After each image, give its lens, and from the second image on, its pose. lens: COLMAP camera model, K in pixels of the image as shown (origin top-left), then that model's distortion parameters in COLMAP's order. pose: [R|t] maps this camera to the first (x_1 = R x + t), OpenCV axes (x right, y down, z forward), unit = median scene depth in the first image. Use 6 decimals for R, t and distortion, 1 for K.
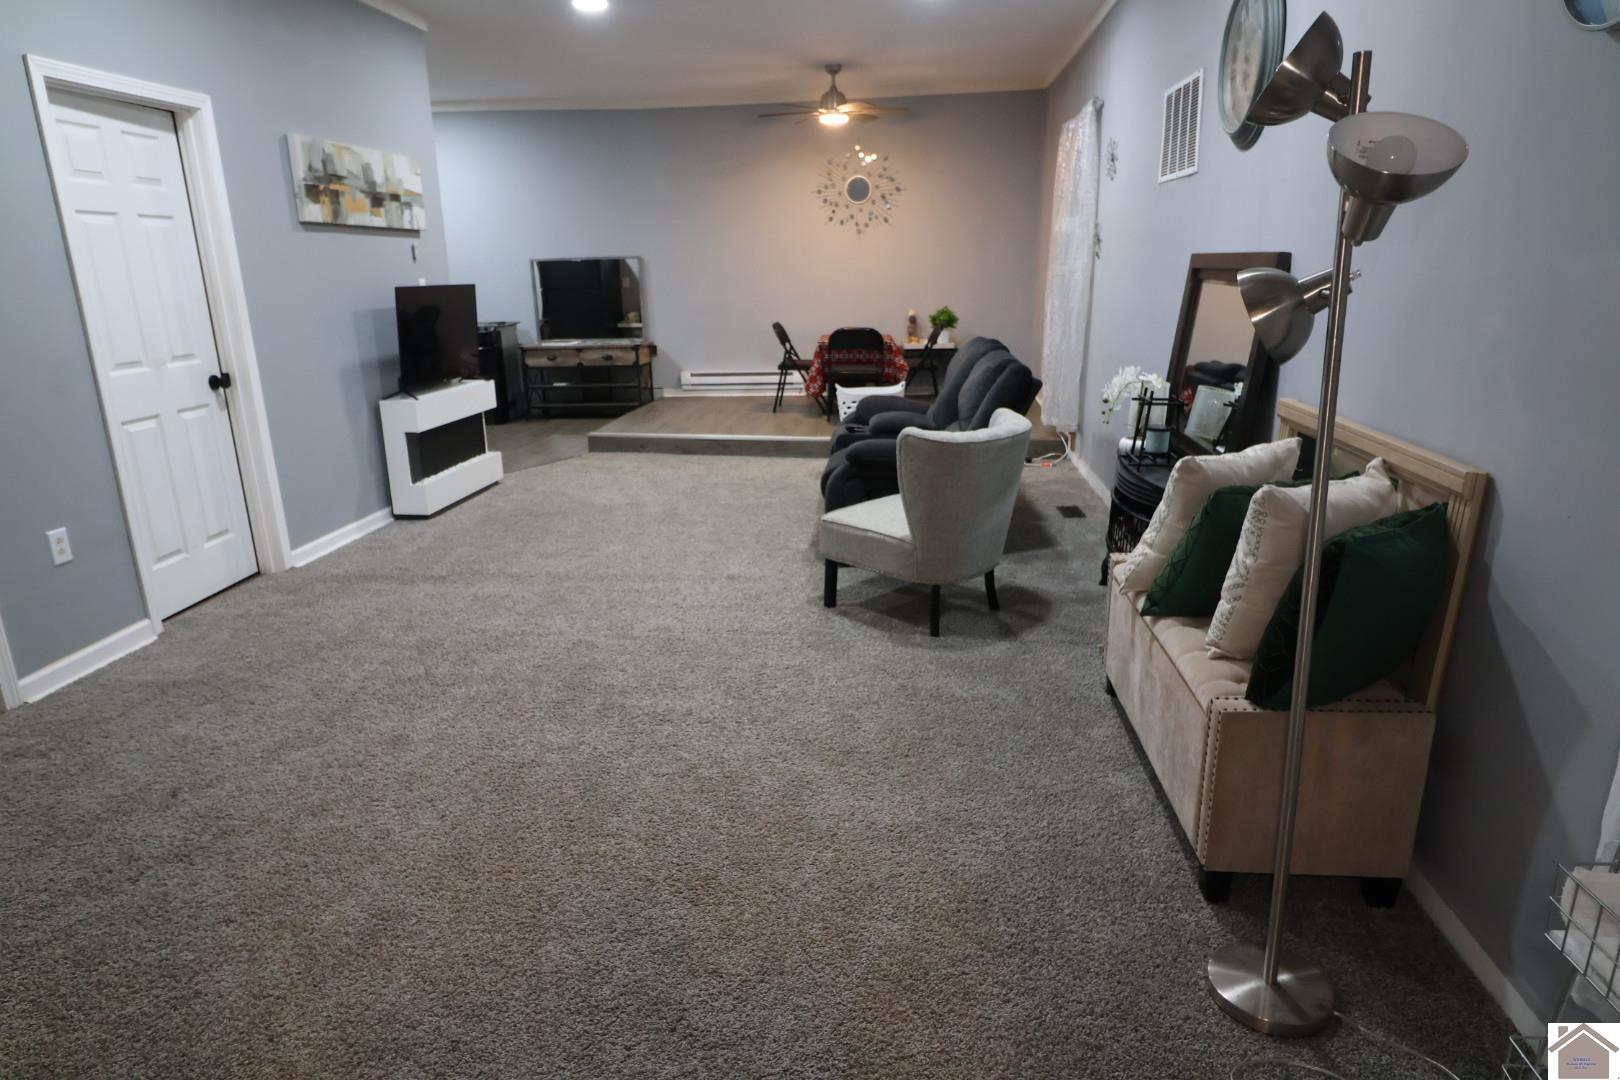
lens RADIAL K [[973.7, 0, 806.6], [0, 973.7, 539.2], [0, 0, 1]] dist [0.007232, -0.002934]
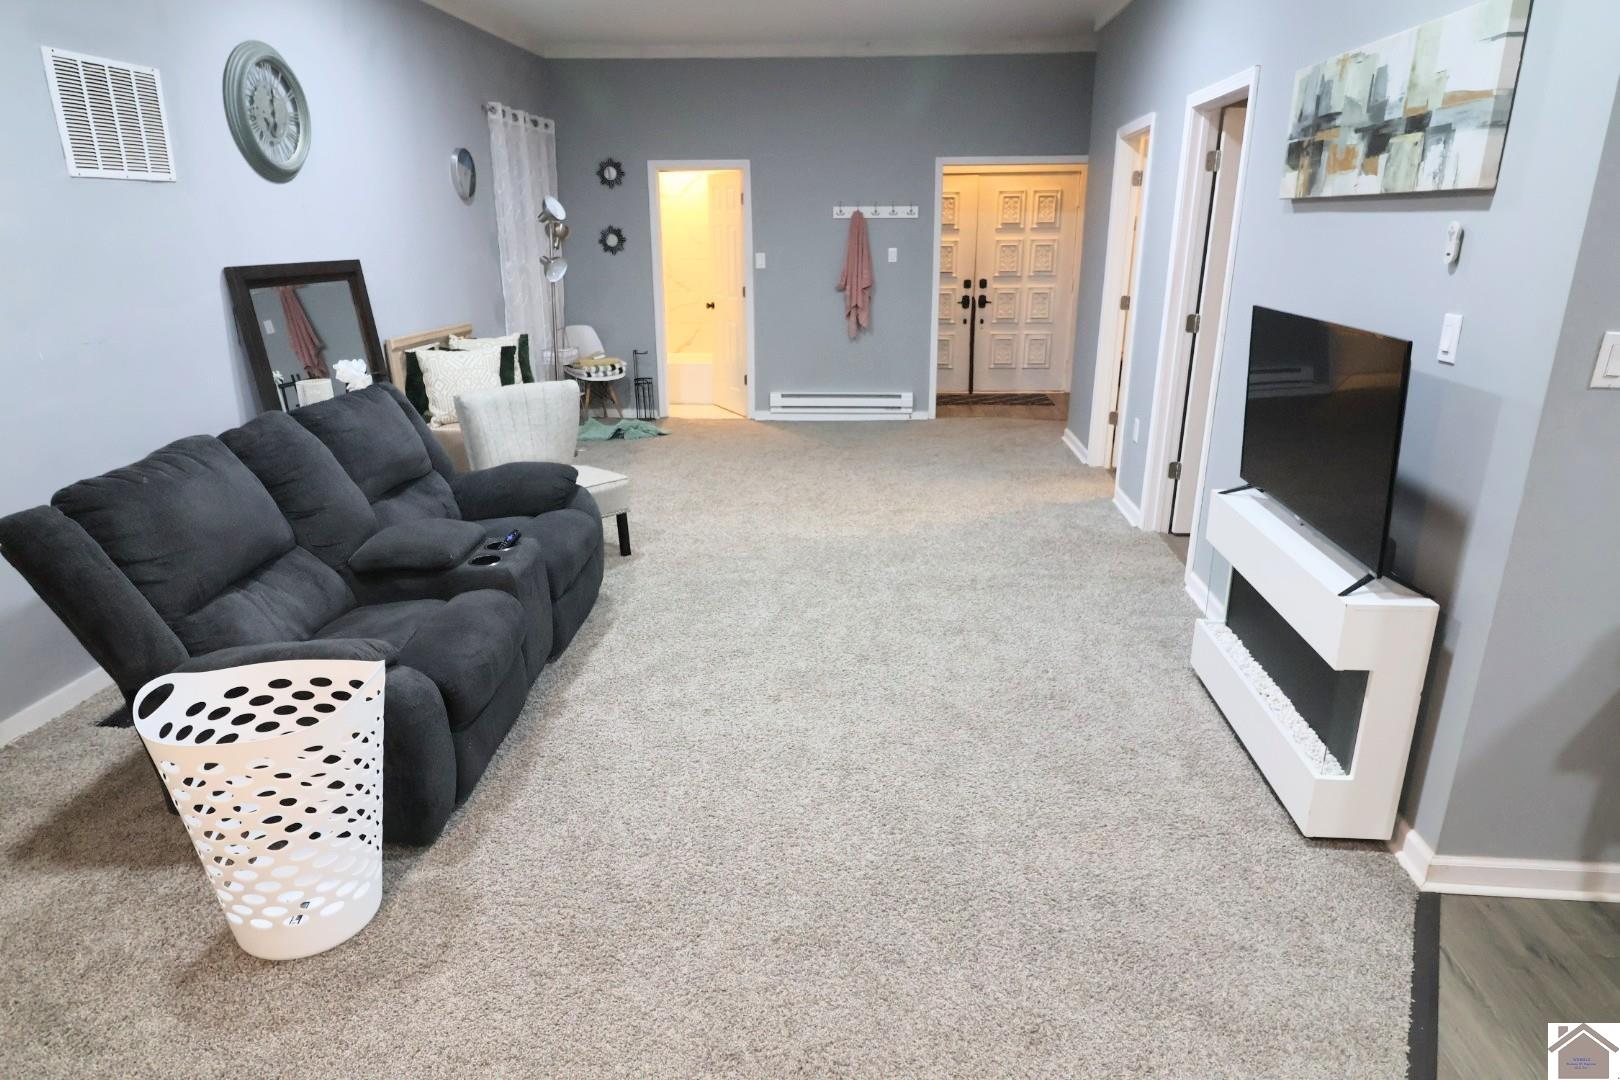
lens RADIAL K [[973.7, 0, 805.1], [0, 973.7, 542.4], [0, 0, 1]] dist [0.007232, -0.002934]
pose [[-0.999376, 0.027789, -0.021817, -0.137206], [0.011155, 0.834116, 0.551476, -0.449145], [0.033523, 0.550888, -0.833906, 1.497427]]
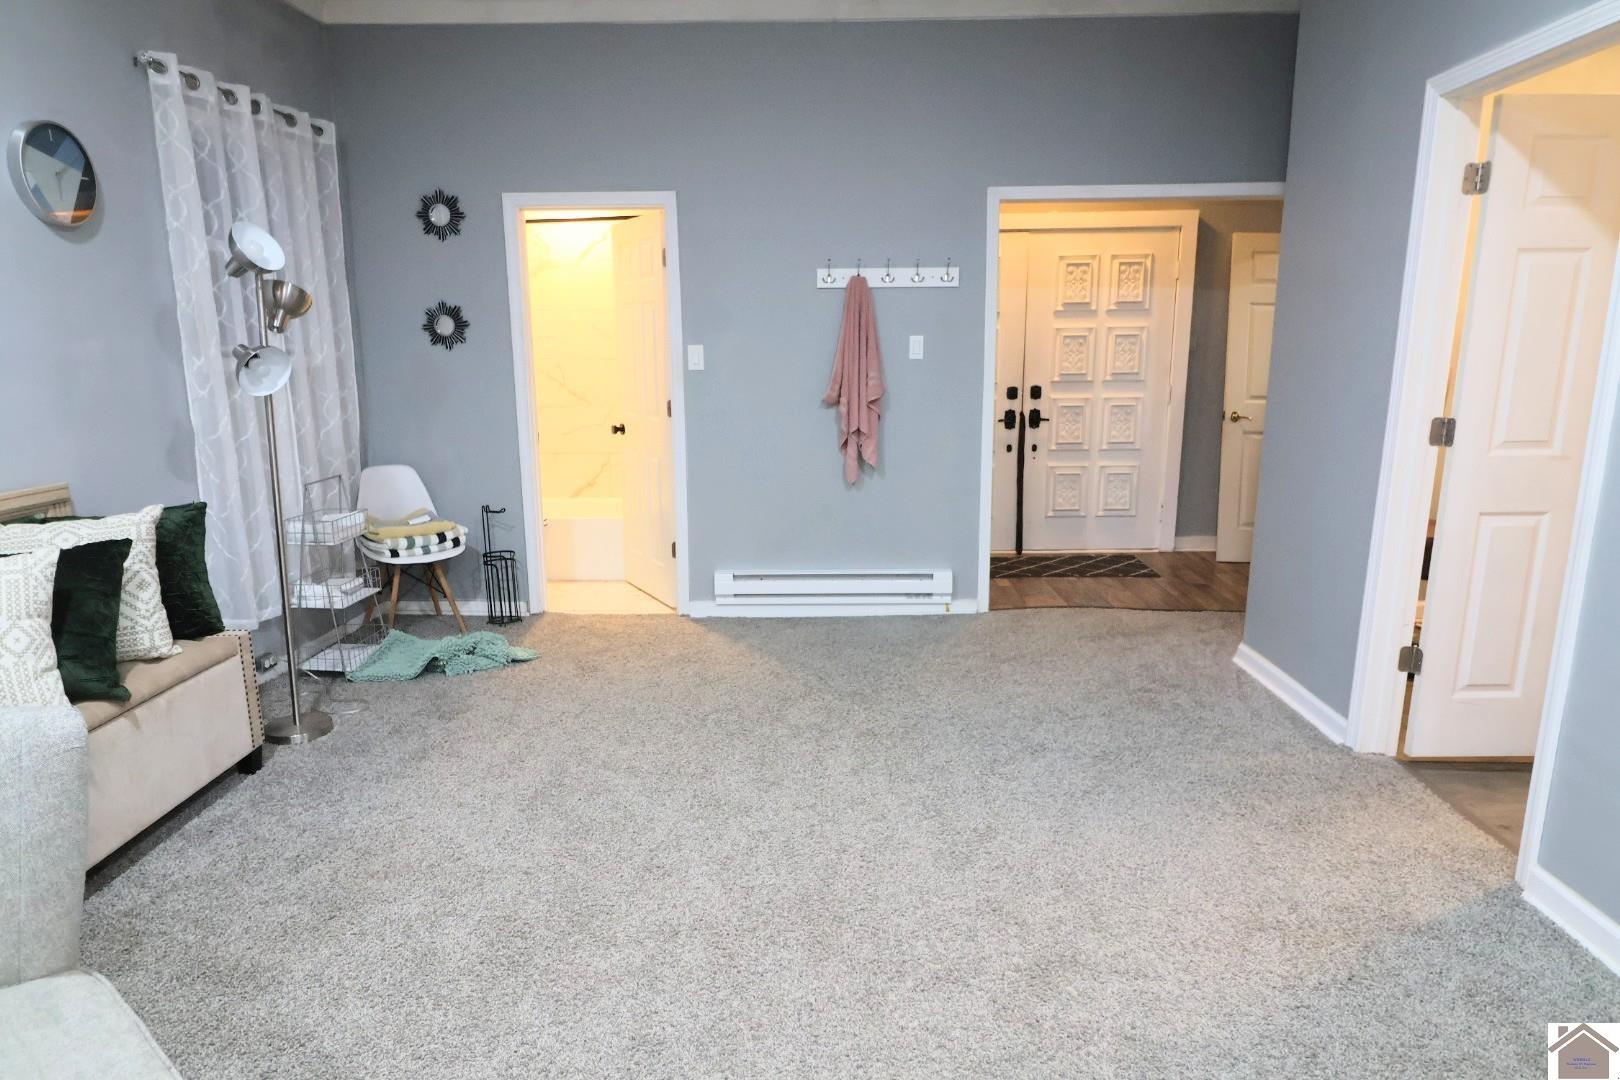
lens RADIAL K [[973.7, 0, 811.4], [0, 973.7, 536.9], [0, 0, 1]] dist [0.007232, -0.002934]
pose [[-0.996044, 0.039327, -0.079683, -0.139514], [-0.001376, 0.889797, 0.456355, -0.342605], [0.088849, 0.454659, -0.886223, 1.174149]]
